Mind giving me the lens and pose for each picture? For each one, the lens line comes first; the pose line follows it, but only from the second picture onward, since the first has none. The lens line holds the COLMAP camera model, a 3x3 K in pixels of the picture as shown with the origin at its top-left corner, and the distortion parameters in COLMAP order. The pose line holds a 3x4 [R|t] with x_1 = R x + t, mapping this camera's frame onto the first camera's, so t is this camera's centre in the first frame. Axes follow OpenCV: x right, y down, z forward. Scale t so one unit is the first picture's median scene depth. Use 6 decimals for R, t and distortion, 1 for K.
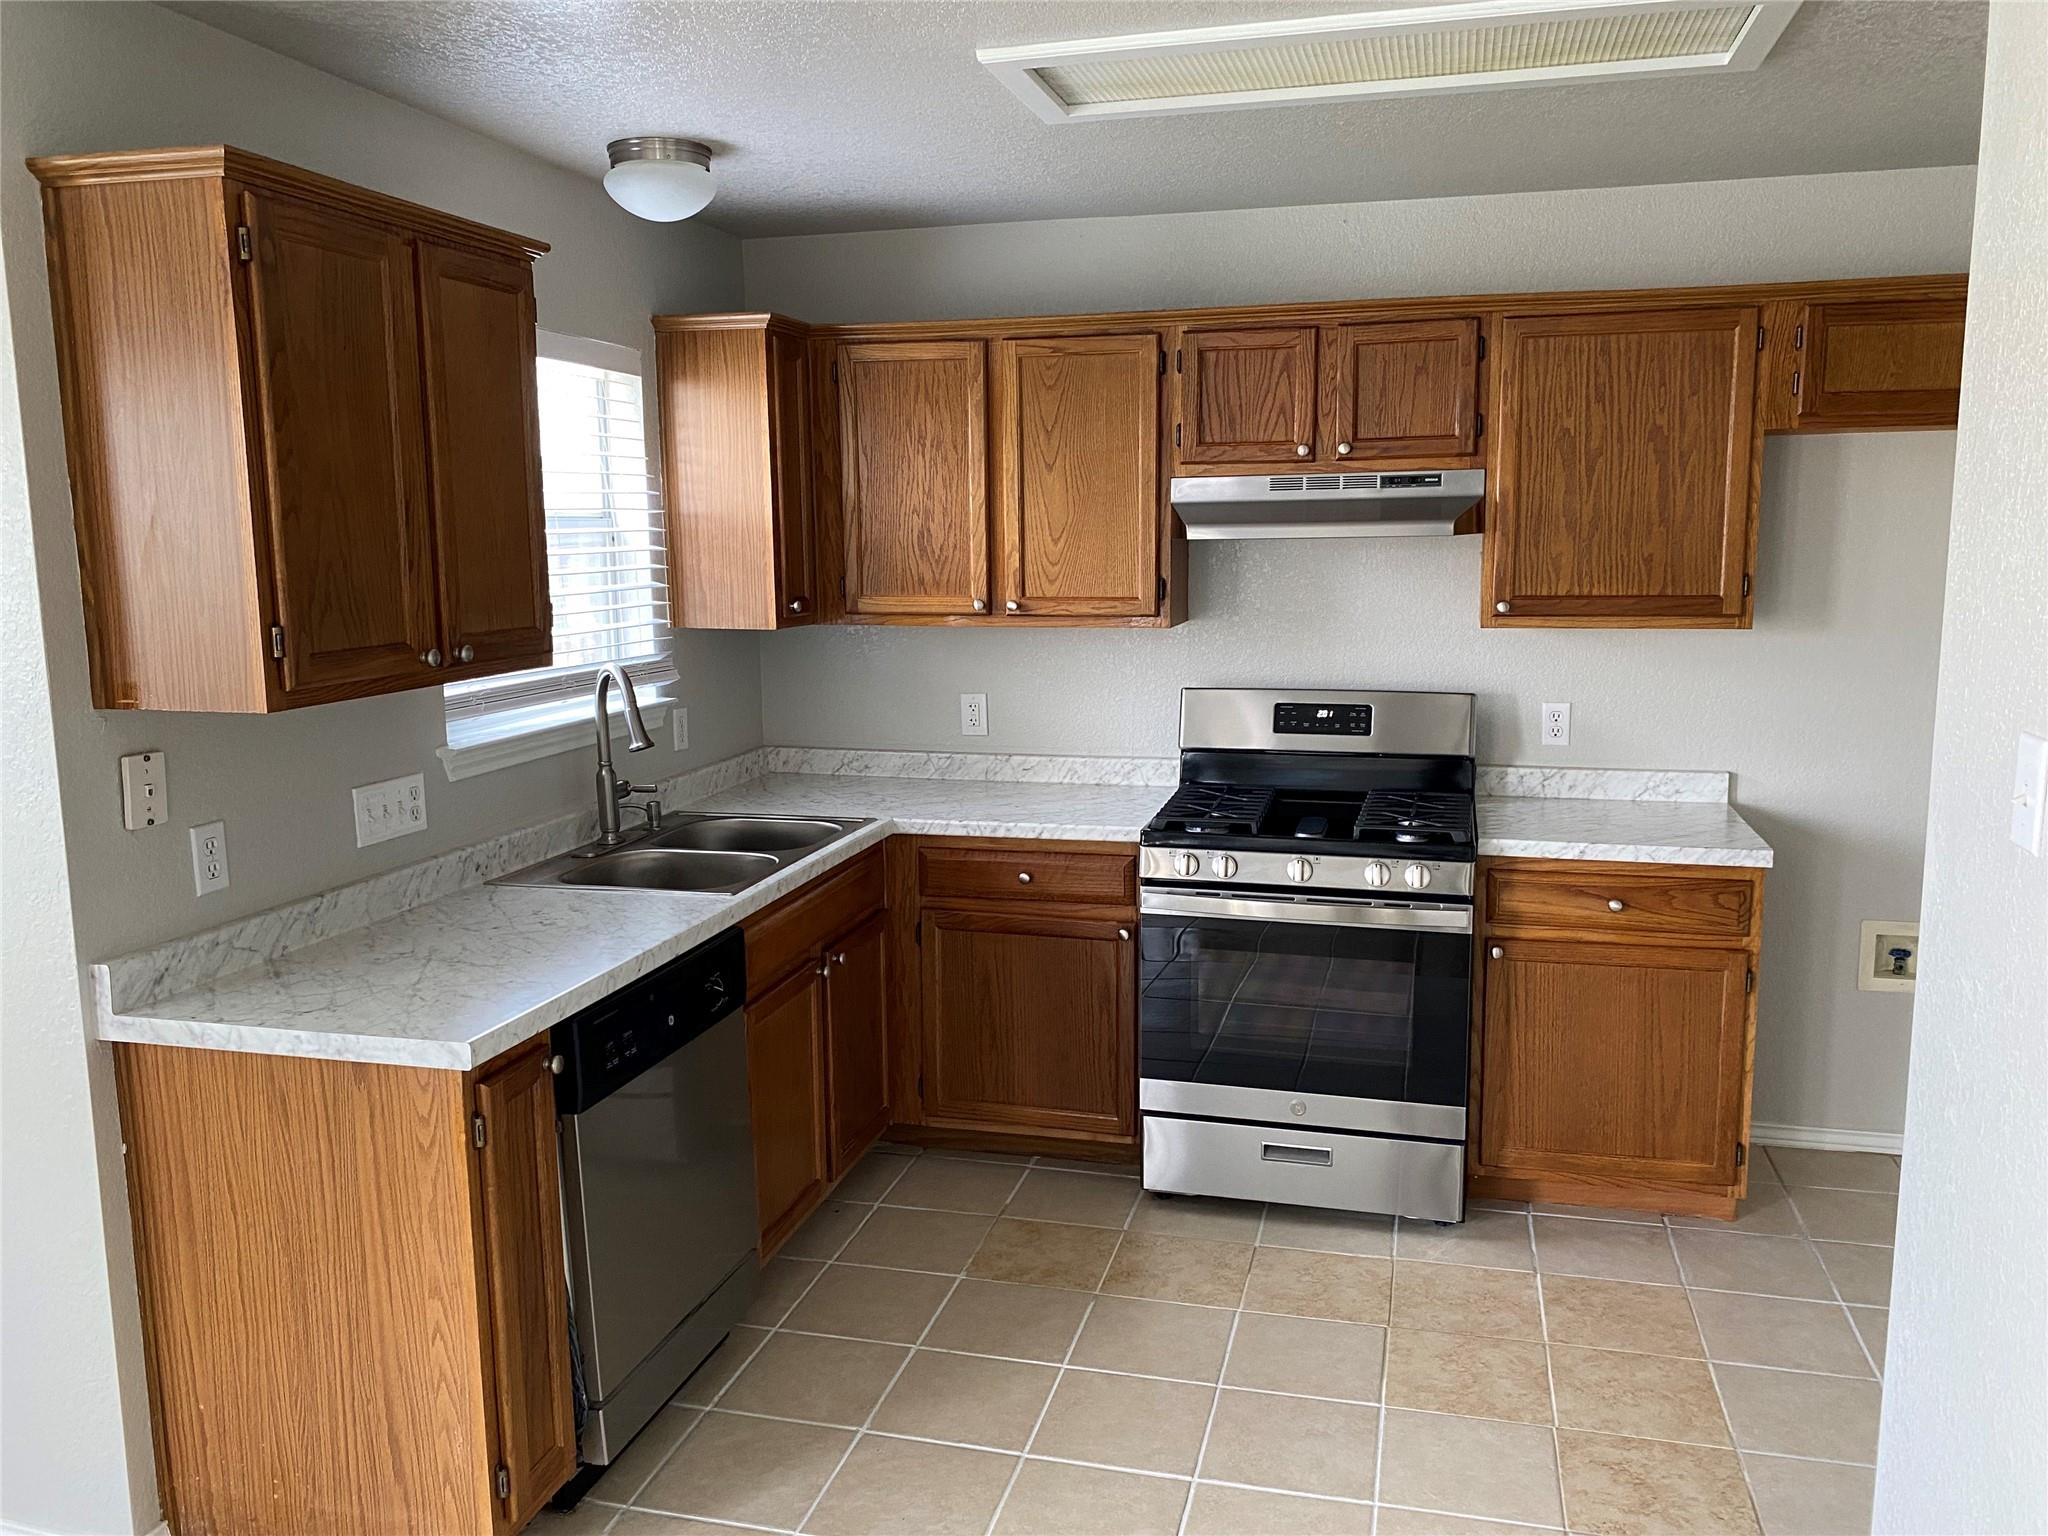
lens RADIAL K [[1577.3, 0, 1030.3], [0, 1577.3, 778.4], [0, 0, 1]] dist [-0.011244, -0.002771]
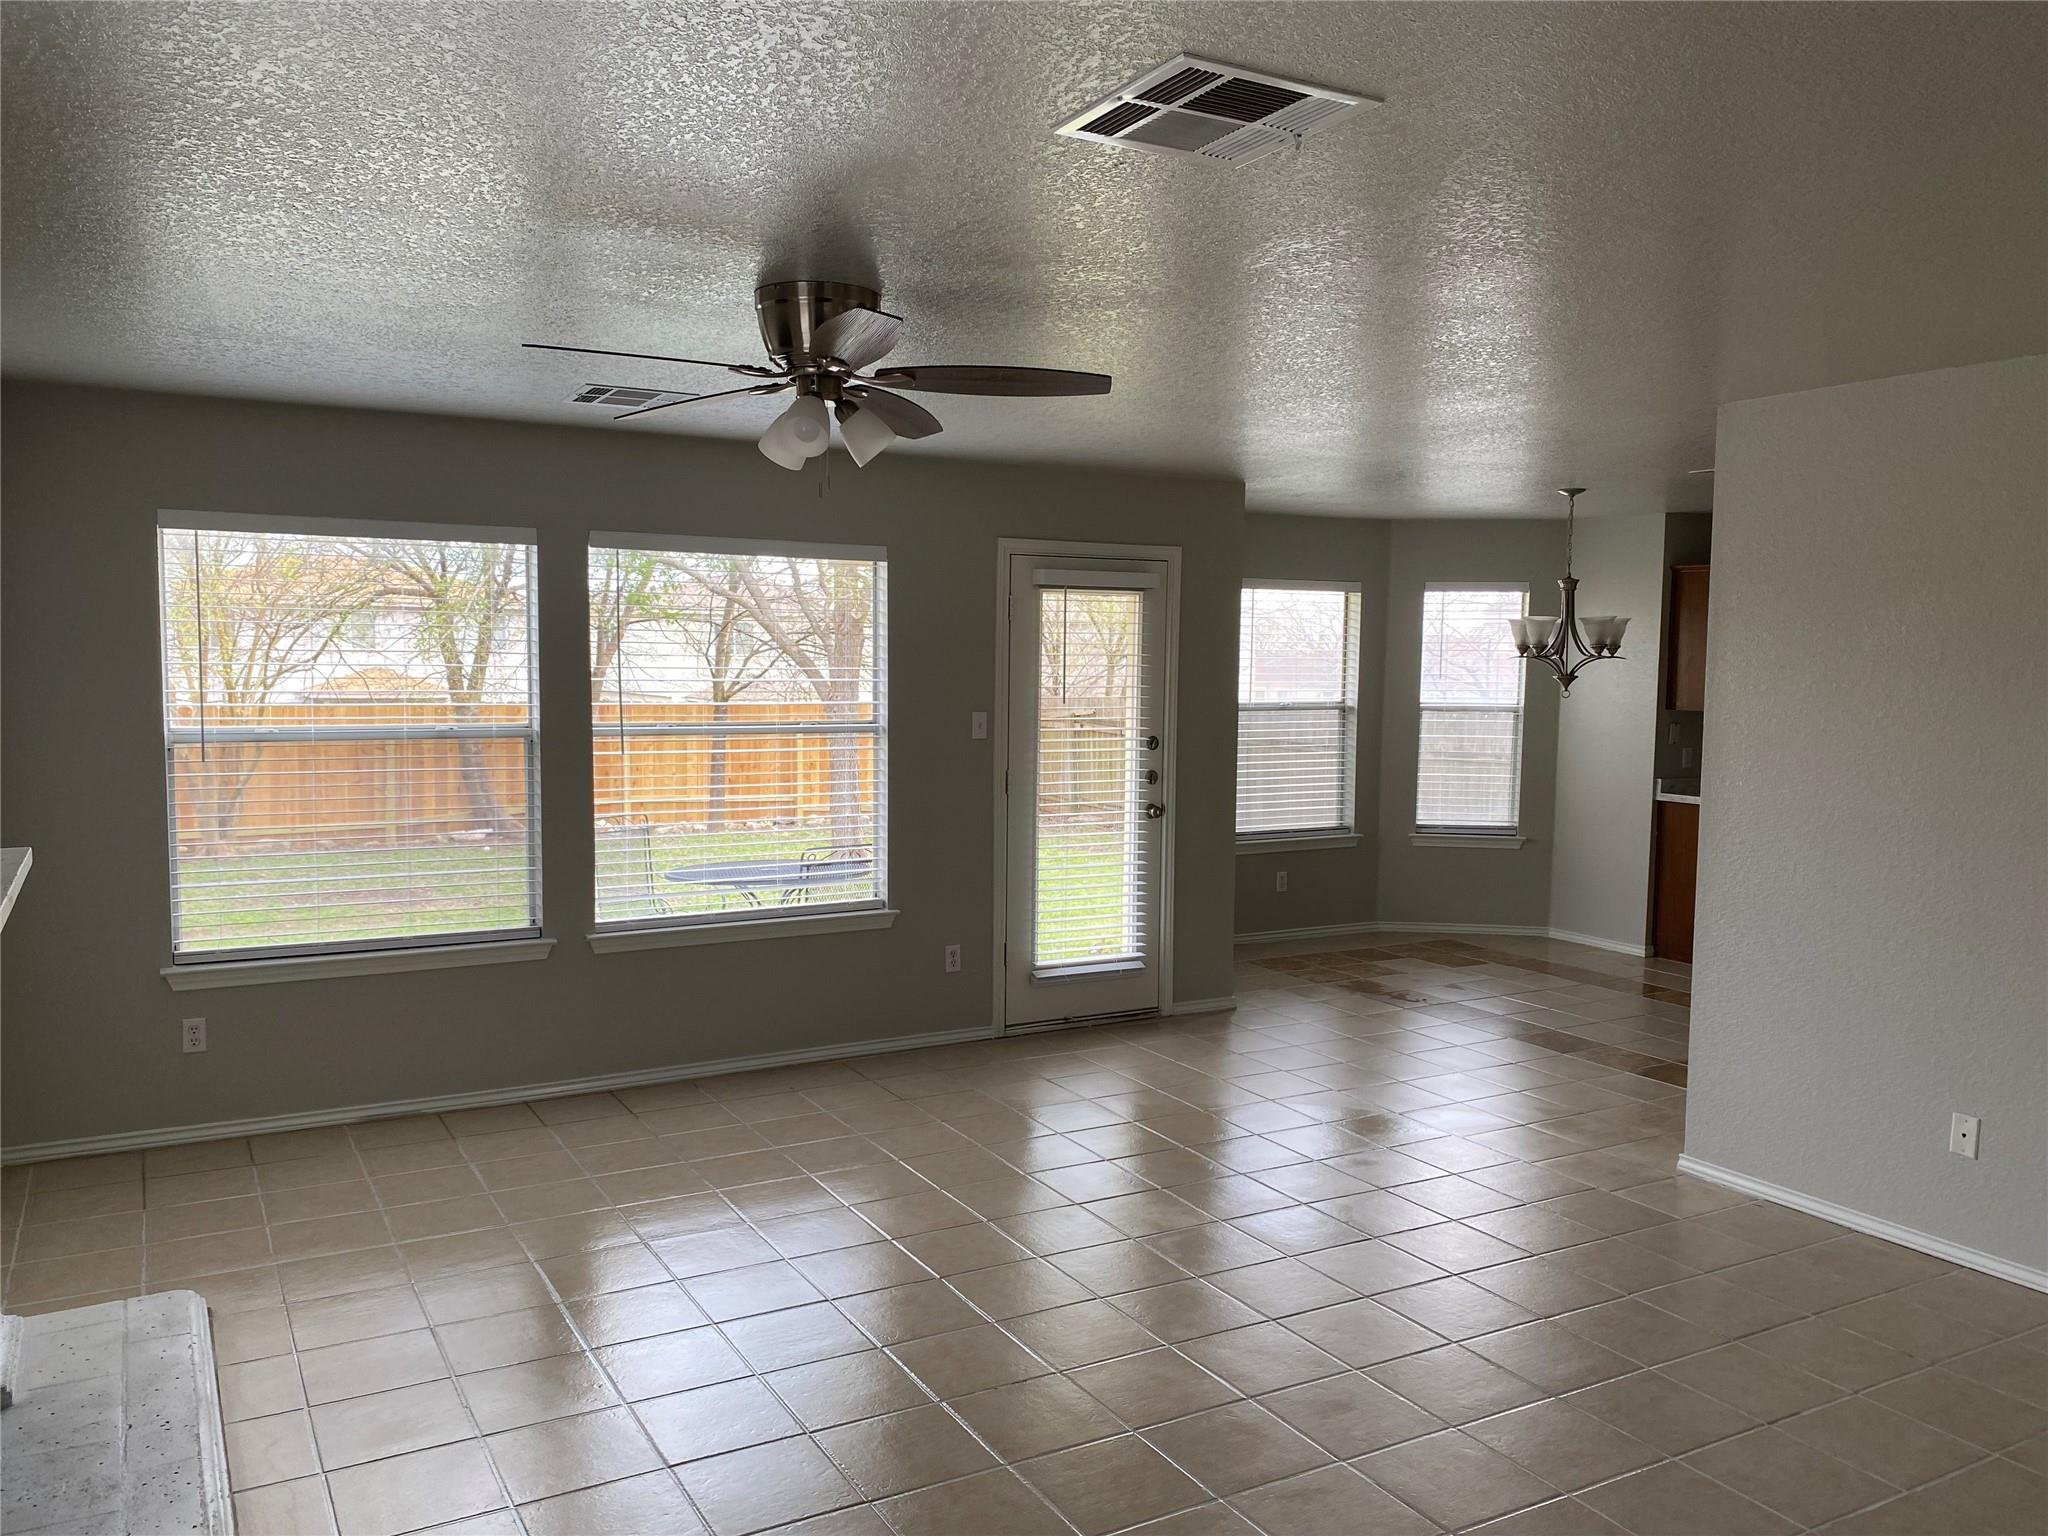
lens RADIAL K [[1579.8, 0, 1024.0], [0, 1579.8, 768.0], [0, 0, 1]] dist [0.016332, -0.010347]
pose [[0.695661, 0.067426, -0.715199, 0.640010], [-0.130939, 0.990809, -0.033952, 0.258072], [0.706336, 0.117267, 0.698096, -1.648629]]
